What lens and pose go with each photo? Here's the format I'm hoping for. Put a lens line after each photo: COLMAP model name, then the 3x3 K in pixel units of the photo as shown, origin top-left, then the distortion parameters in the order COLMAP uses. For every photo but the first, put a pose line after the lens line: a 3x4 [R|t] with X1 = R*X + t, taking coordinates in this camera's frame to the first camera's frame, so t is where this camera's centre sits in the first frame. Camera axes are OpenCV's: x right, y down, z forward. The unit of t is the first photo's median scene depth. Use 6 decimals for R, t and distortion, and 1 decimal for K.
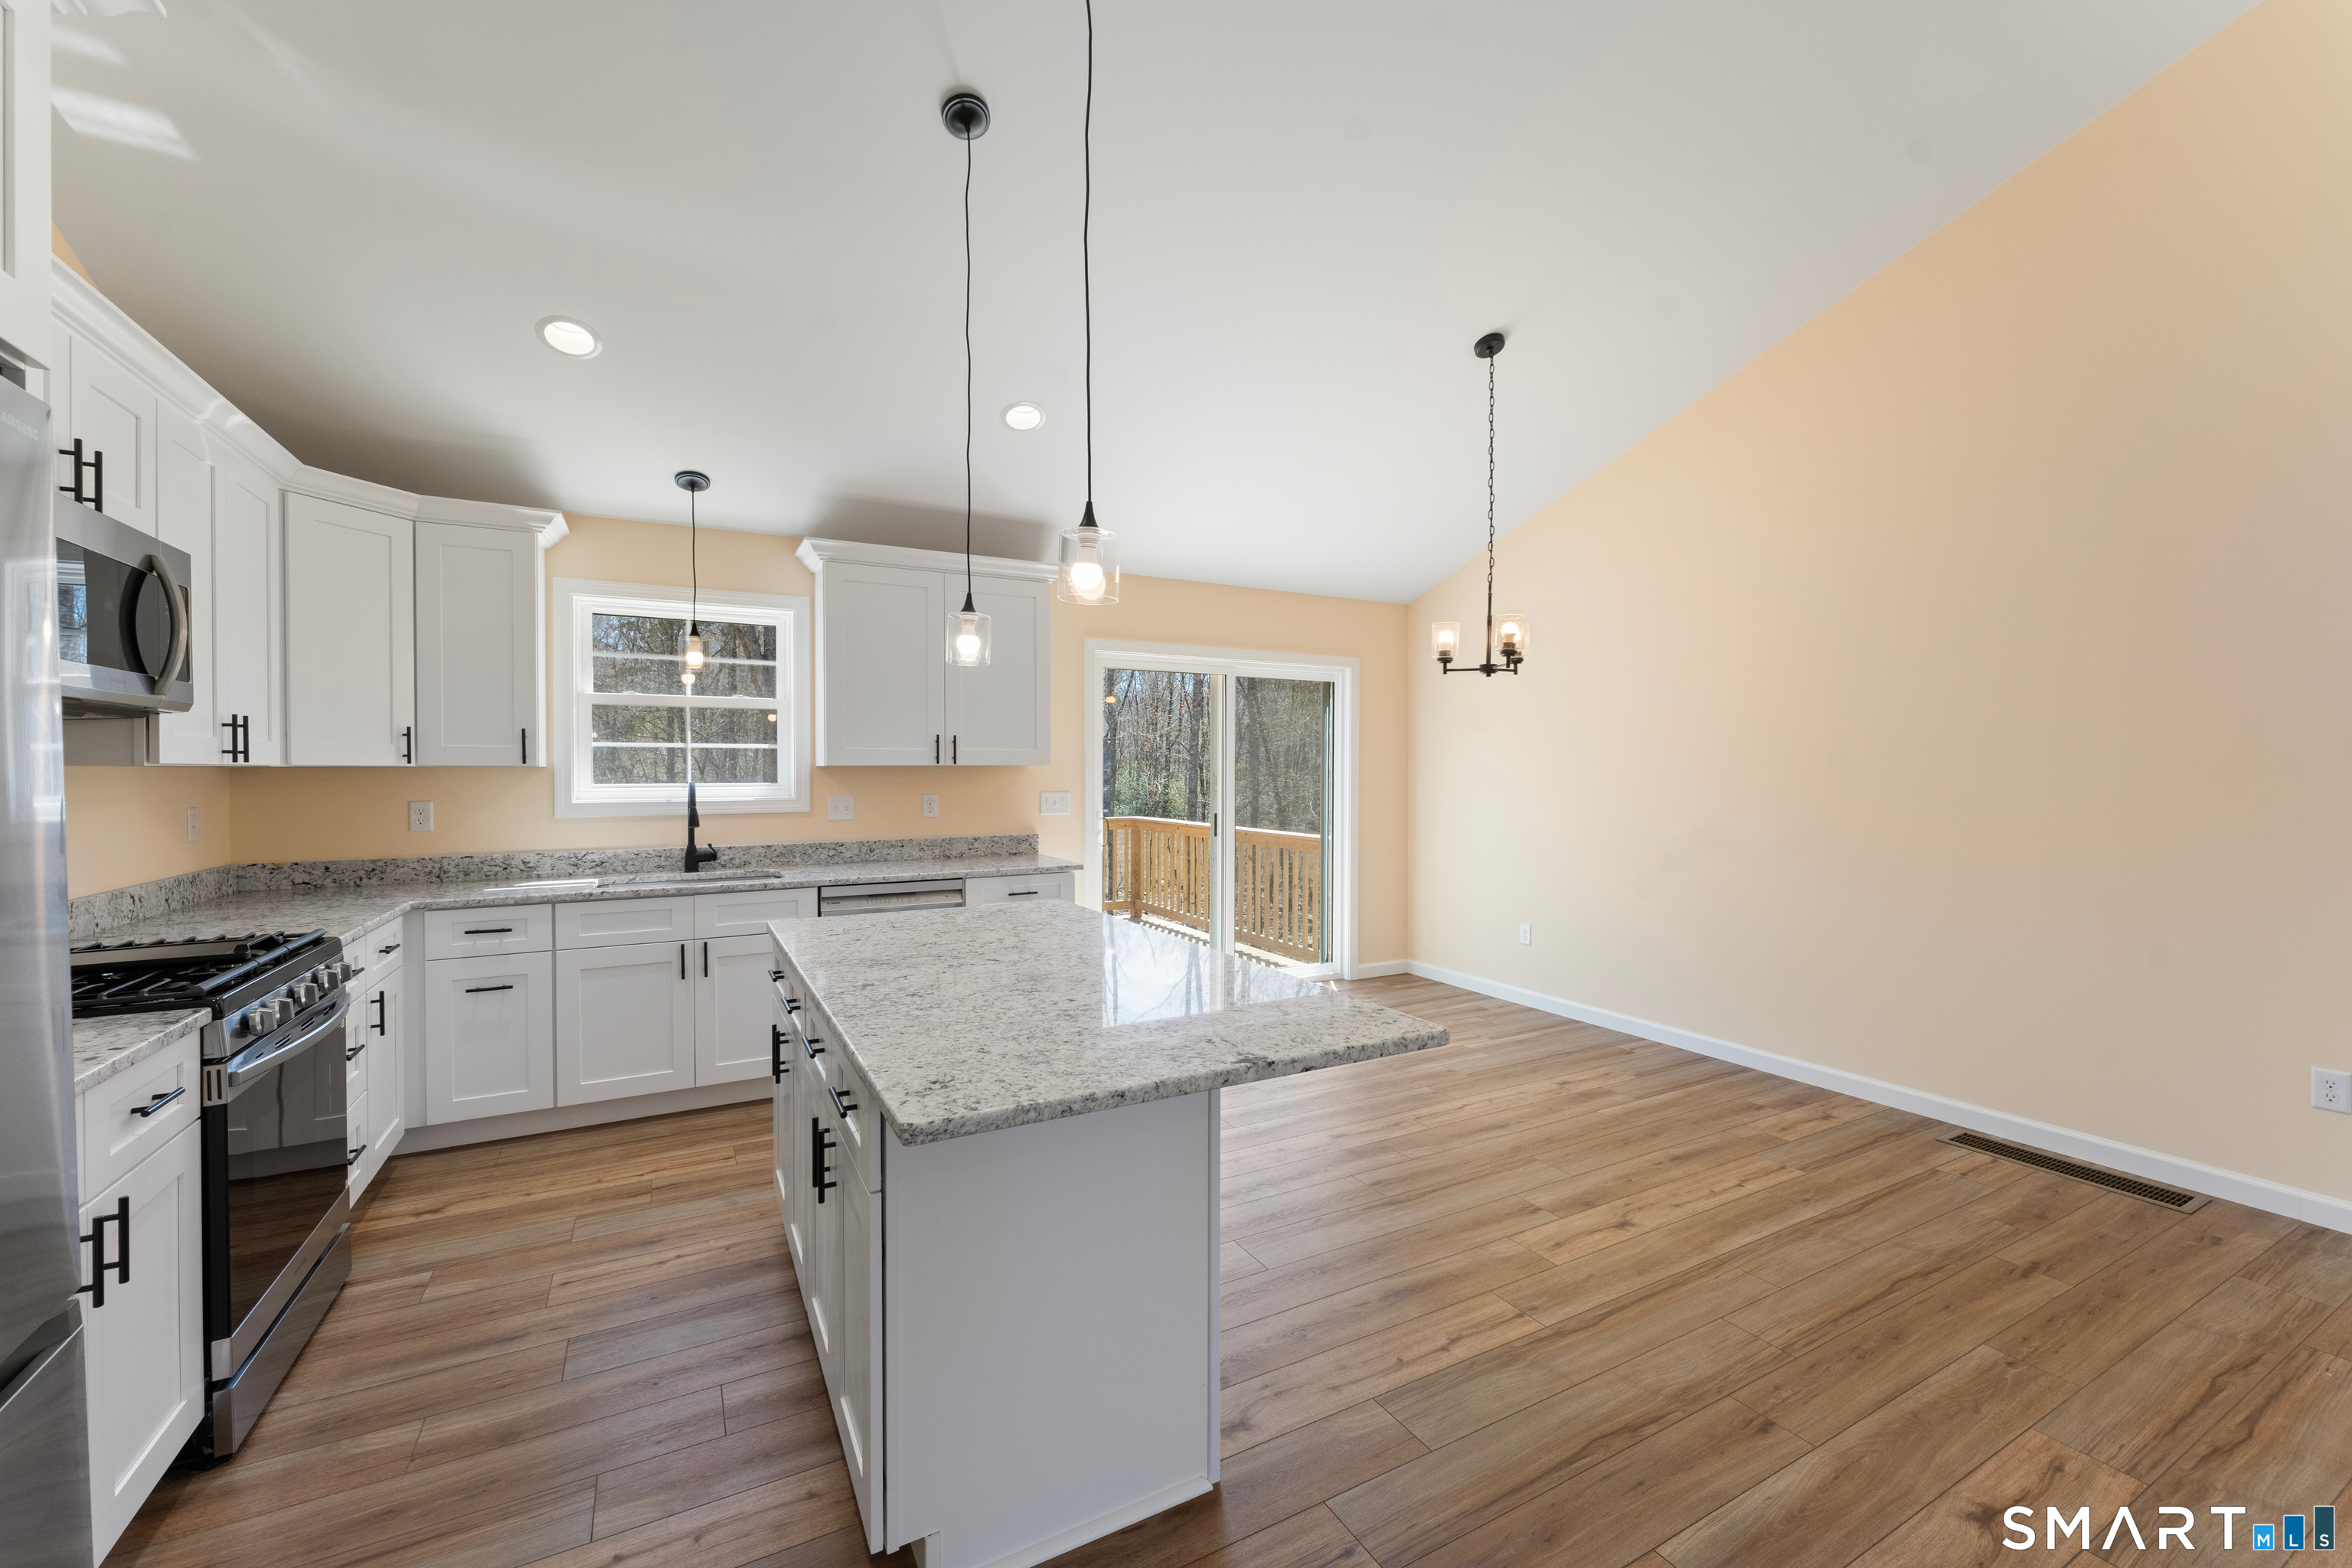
lens RADIAL K [[942.8, 0, 1177.9], [0, 942.8, 774.5], [0, 0, 1]] dist [-0.001481, -0.000169]
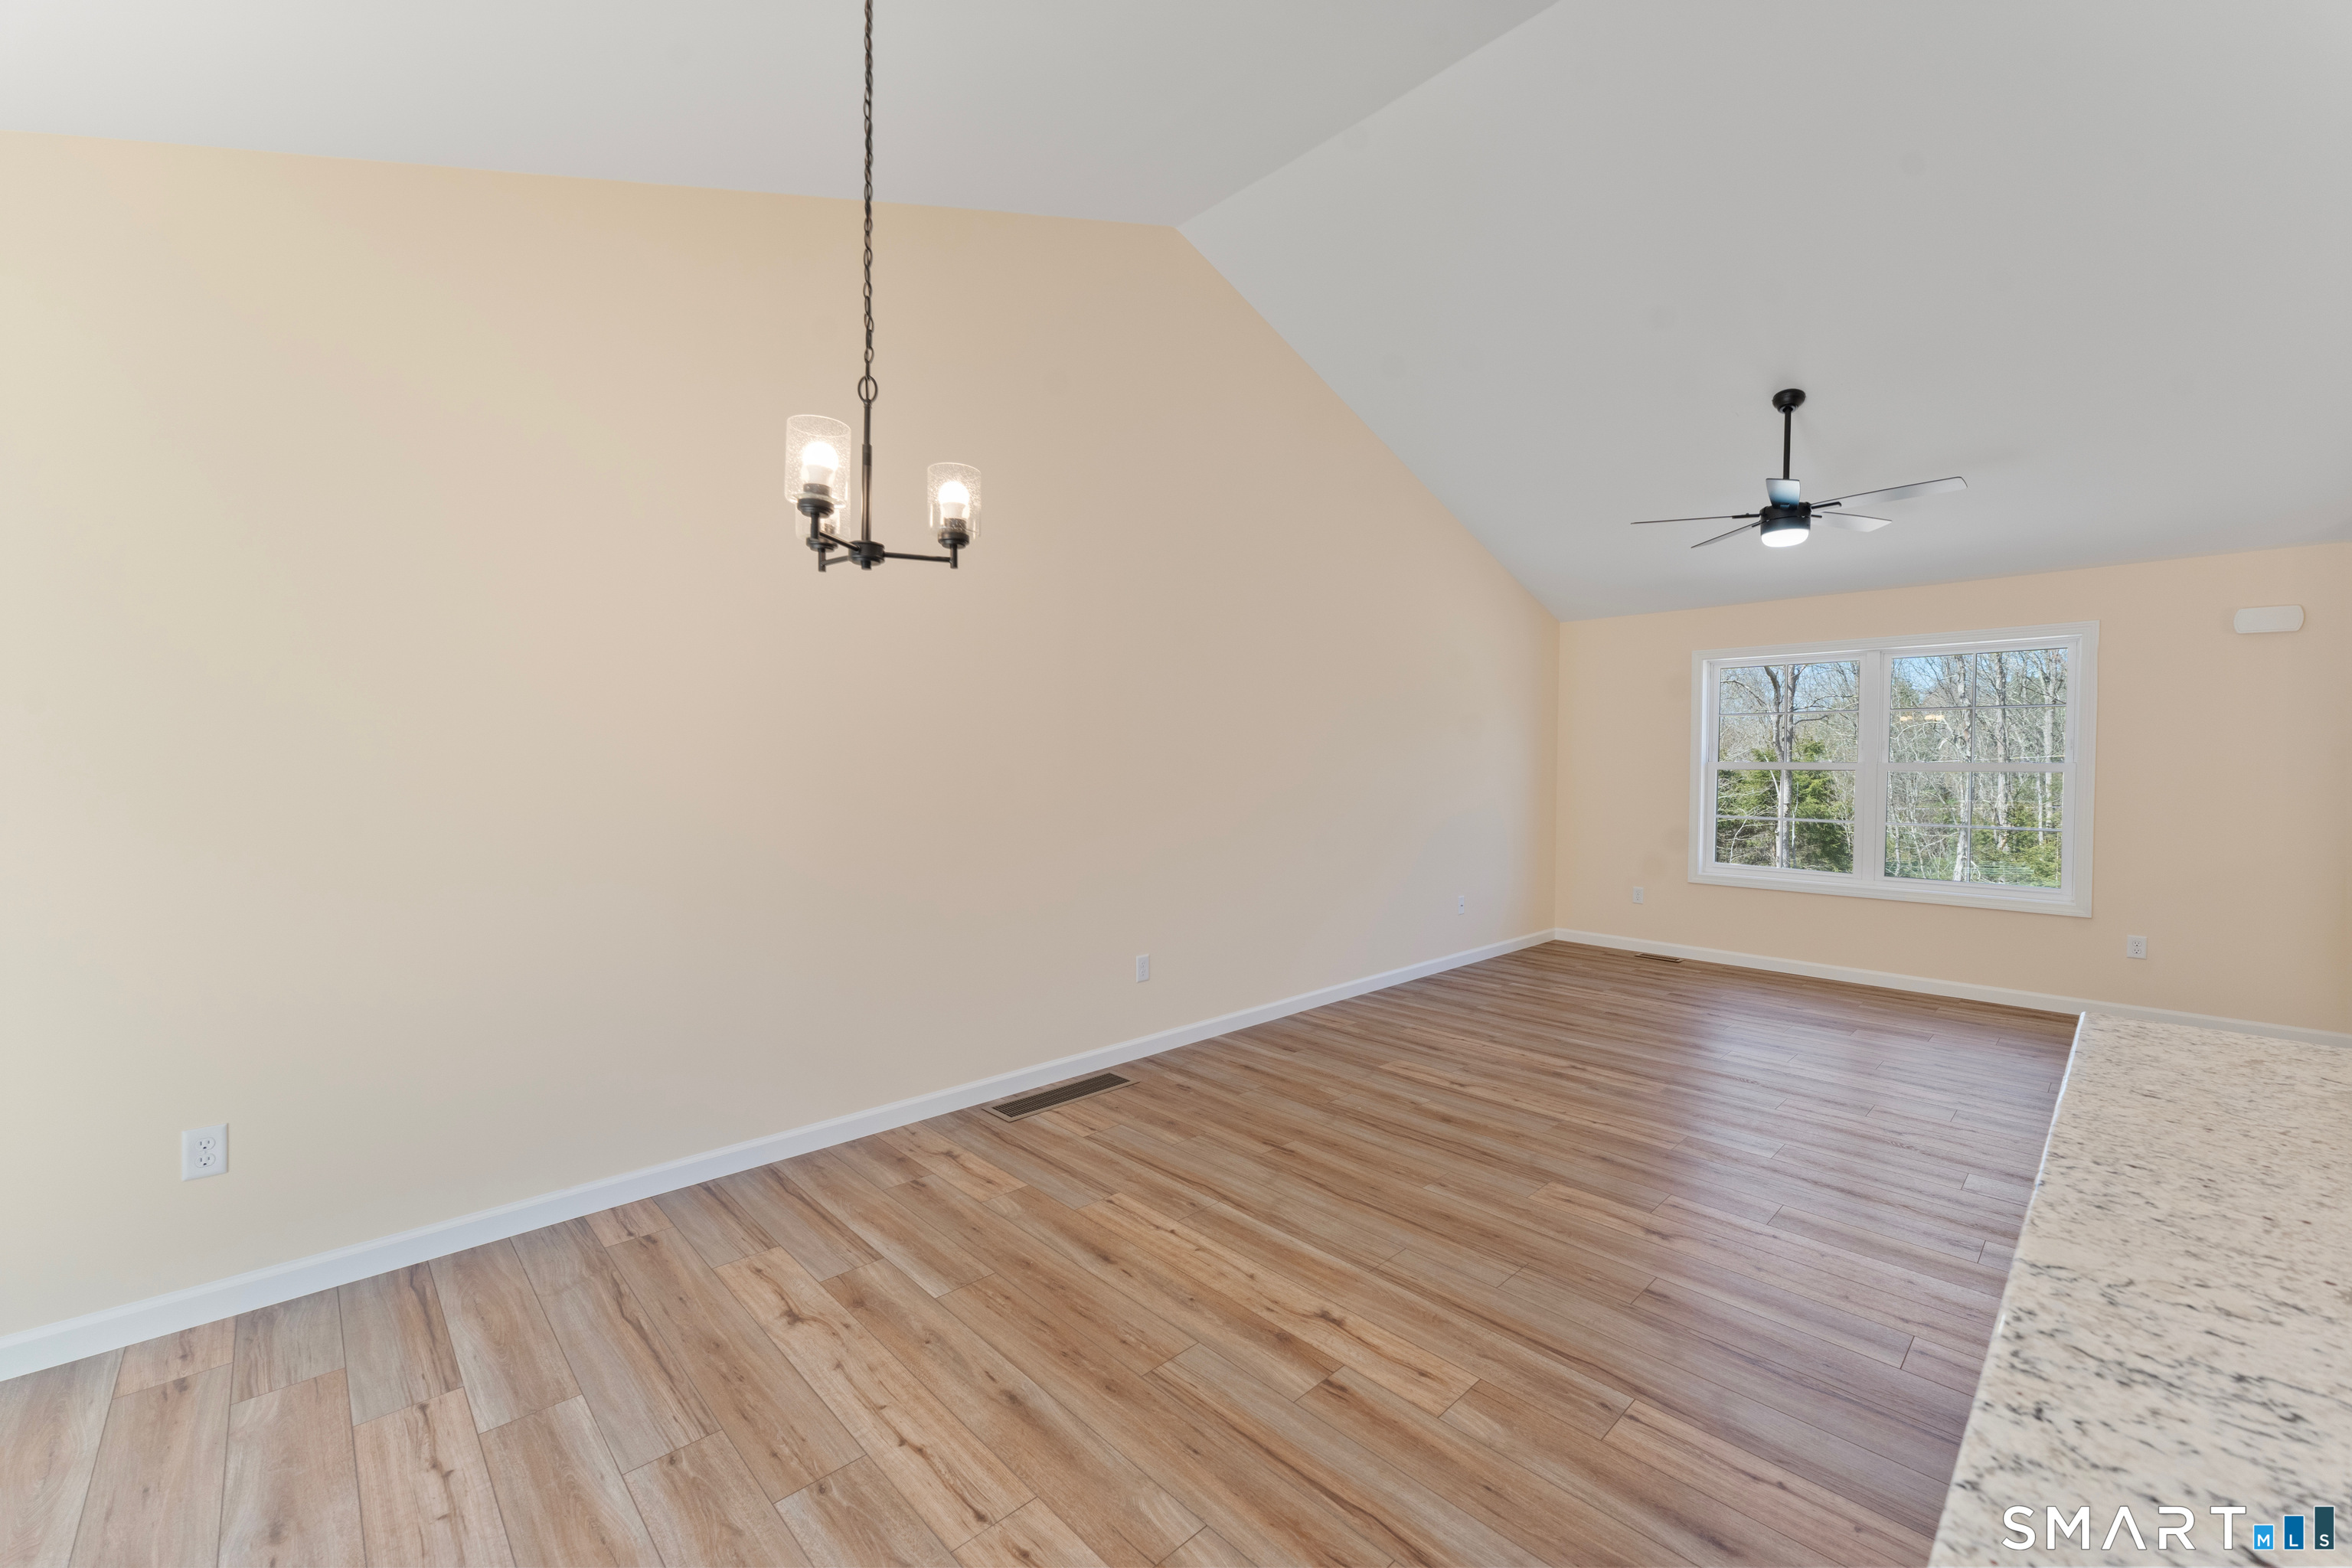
lens RADIAL K [[934.2, 0, 1177.6], [0, 934.2, 783.1], [0, 0, 1]] dist [-0.001353, -0.000037]
pose [[-0.263300, -0.022087, 0.964461, -0.209779], [0.000175, 0.999737, 0.022943, -0.003077], [-0.964714, 0.006209, -0.263227, 1.073431]]
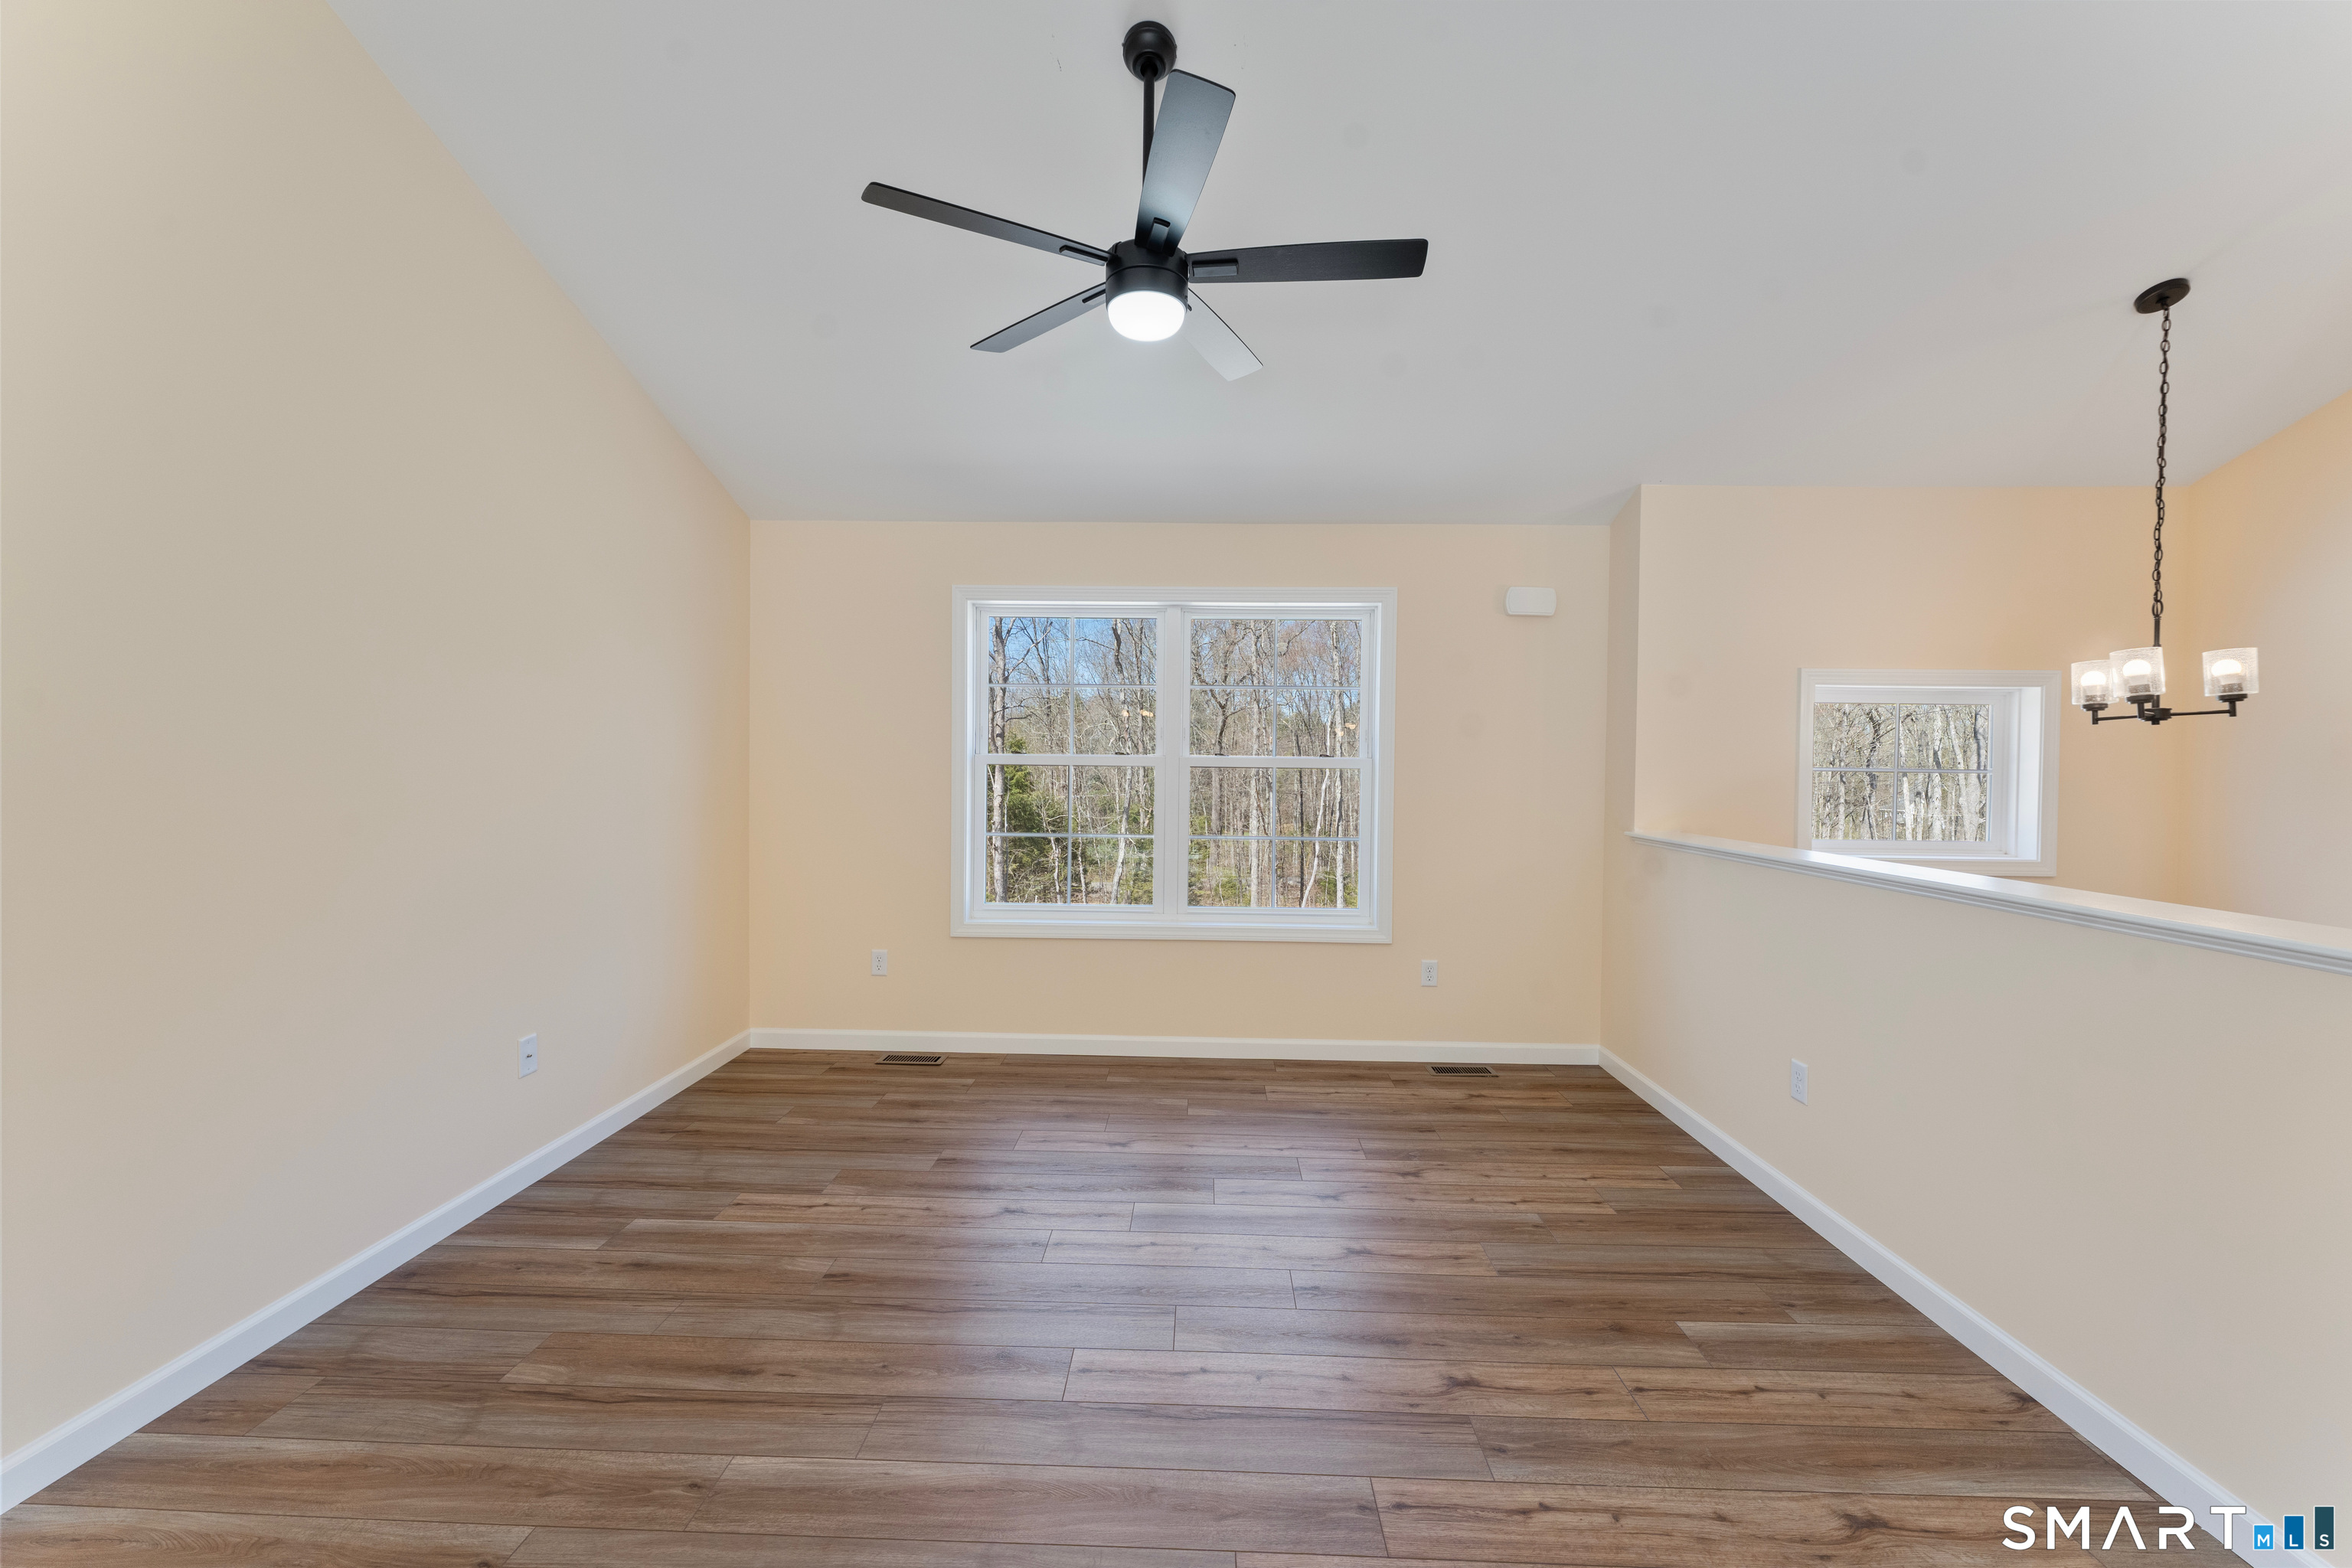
lens RADIAL K [[934.2, 0, 1177.6], [0, 934.2, 783.1], [0, 0, 1]] dist [-0.001353, -0.000037]
pose [[-0.864188, -0.020079, 0.502768, 0.446524], [-0.007344, 0.999600, 0.027298, 0.000230], [-0.503115, 0.019898, -0.863990, 0.506264]]
